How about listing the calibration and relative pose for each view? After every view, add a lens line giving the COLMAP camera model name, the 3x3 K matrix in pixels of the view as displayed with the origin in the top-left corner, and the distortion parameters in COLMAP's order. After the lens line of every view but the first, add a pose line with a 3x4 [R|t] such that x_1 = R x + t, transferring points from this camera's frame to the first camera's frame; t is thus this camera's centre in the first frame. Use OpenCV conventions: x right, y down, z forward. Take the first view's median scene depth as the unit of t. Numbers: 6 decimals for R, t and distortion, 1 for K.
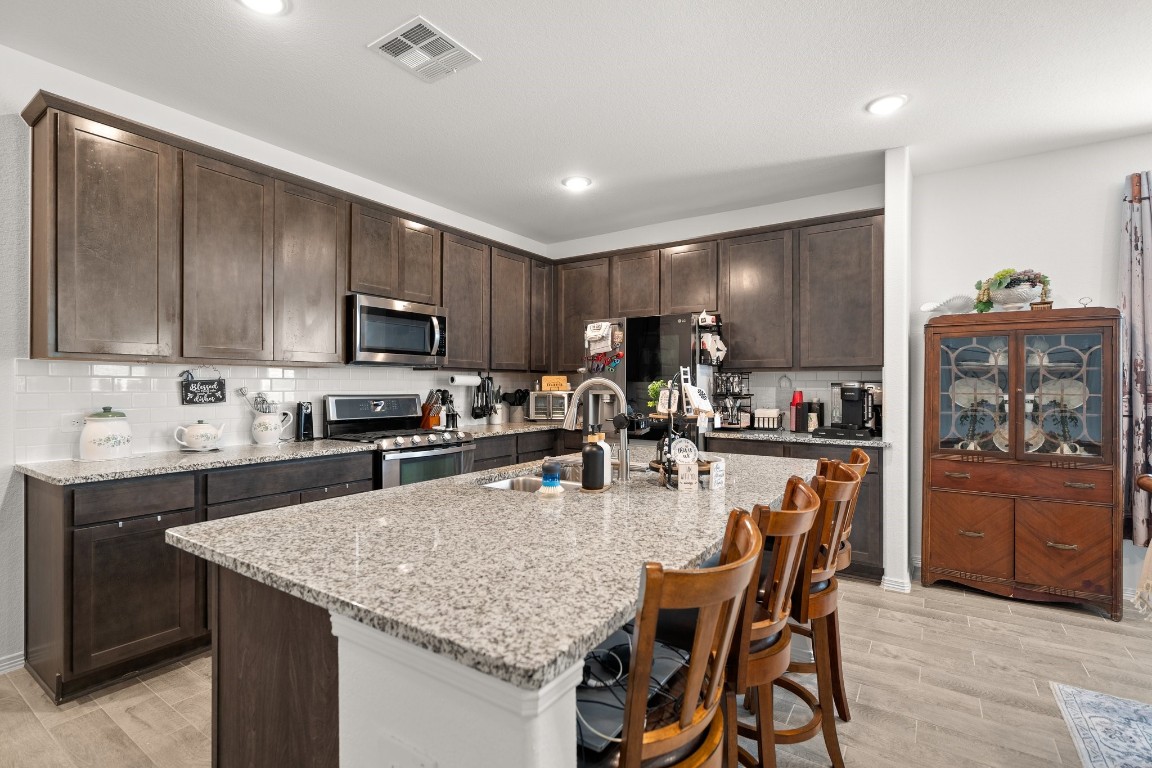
lens RADIAL K [[535.5, 0, 575.0], [0, 535.5, 388.5], [0, 0, 1]] dist [-0.000265, 0.000464]
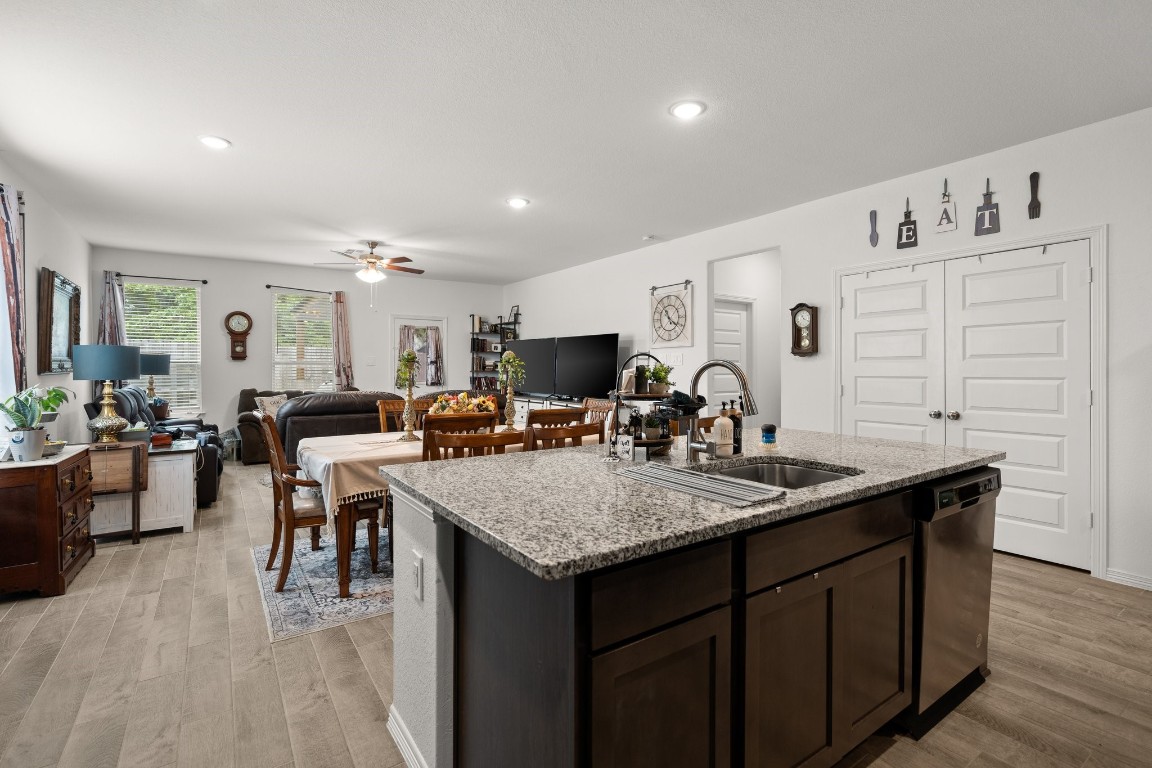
lens RADIAL K [[525.6, 0, 570.6], [0, 525.6, 370.3], [0, 0, 1]] dist [-0.003633, -0.000213]
pose [[-0.924865, -0.004881, 0.380264, -0.047341], [-0.000901, 0.999943, 0.010646, -0.006371], [-0.380295, 0.009503, -0.924817, 1.279182]]
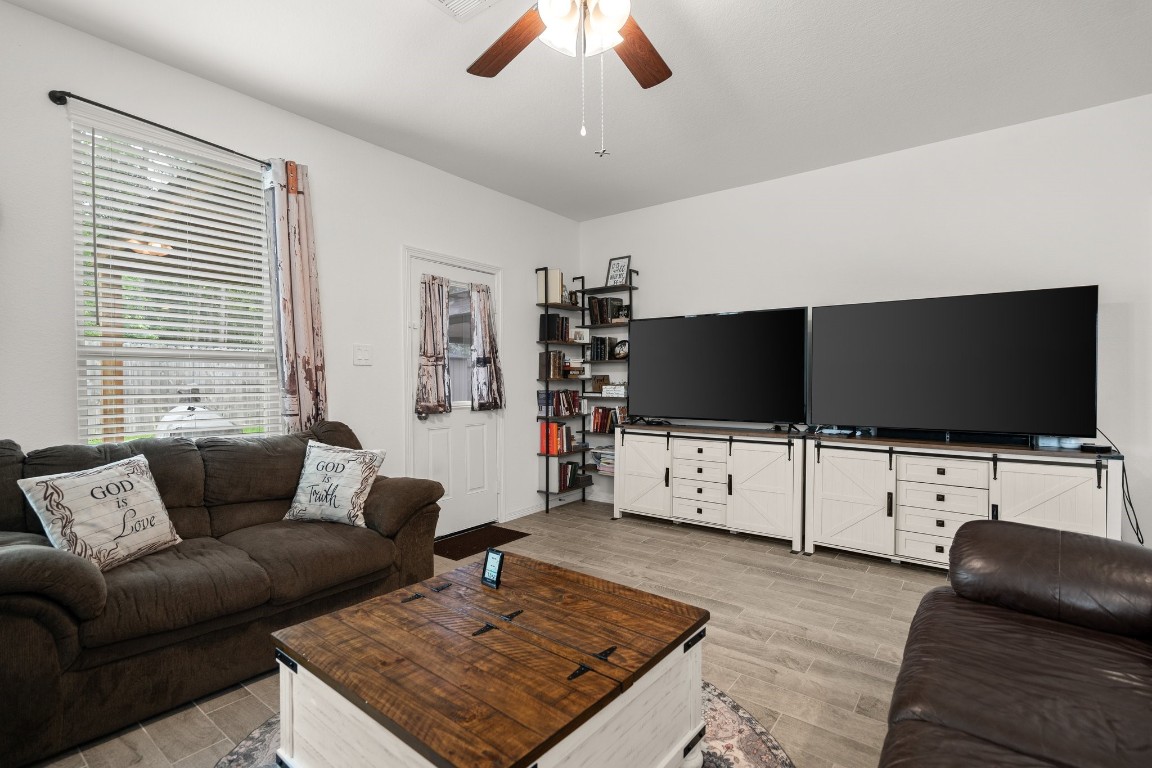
lens RADIAL K [[535.4, 0, 576.0], [0, 535.4, 384.0], [0, 0, 1]] dist [0.006160, 0.000240]
pose [[-0.997808, 0.002292, 0.066138, 1.443603], [0.003115, 0.999919, 0.012354, 0.025223], [-0.066105, 0.012533, -0.997734, 0.241148]]
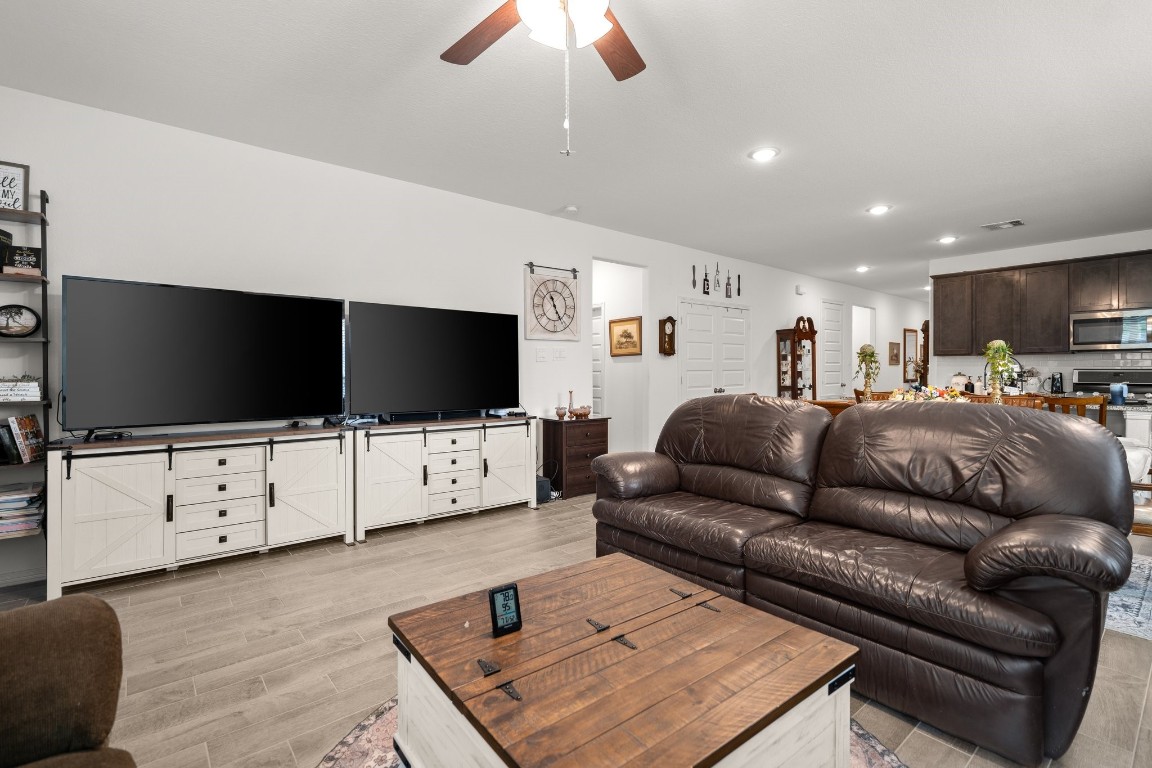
lens RADIAL K [[525.6, 0, 570.6], [0, 525.6, 370.3], [0, 0, 1]] dist [-0.003633, -0.000213]
pose [[-0.298727, -0.002618, -0.954335, 2.012131], [-0.002851, 0.999994, -0.001851, 0.029272], [0.954334, 0.002168, -0.298733, -0.165228]]
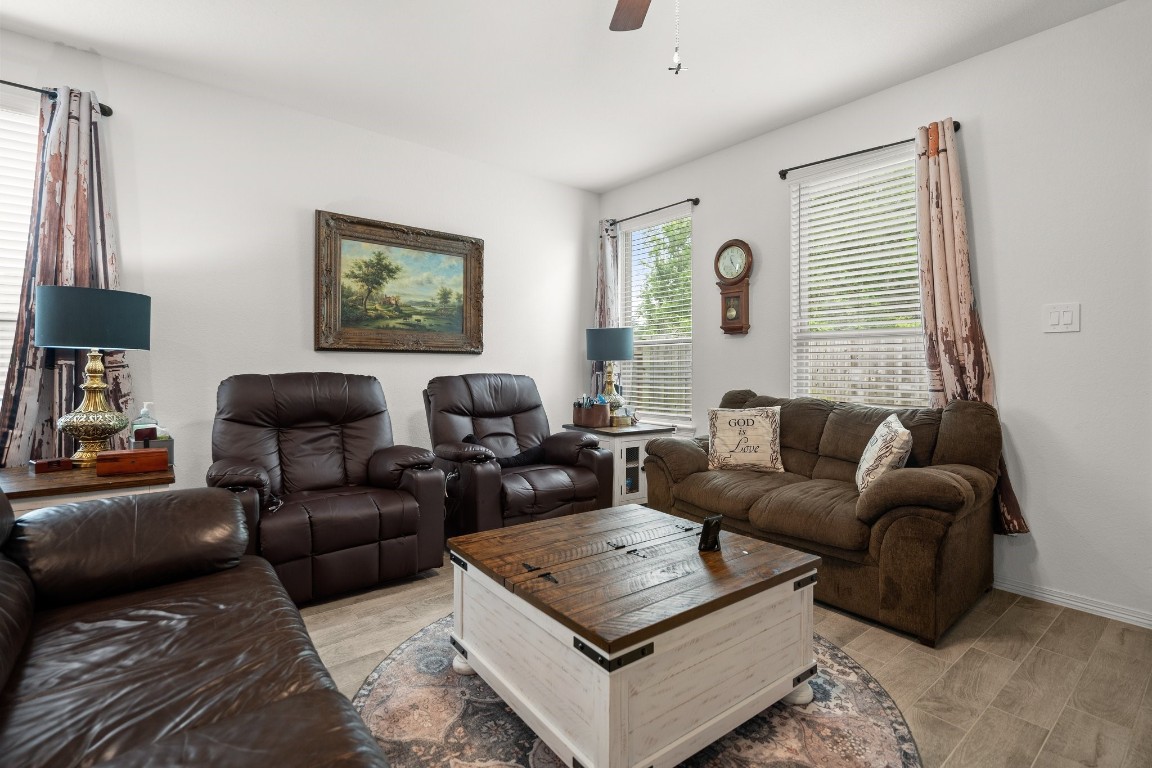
lens RADIAL K [[535.3, 0, 579.2], [0, 535.3, 369.2], [0, 0, 1]] dist [-0.002454, -0.000166]
pose [[0.295082, -0.000189, 0.955472, 0.955791], [-0.005125, 0.999985, 0.001781, 0.057766], [-0.955458, -0.005423, 0.295077, -0.401442]]
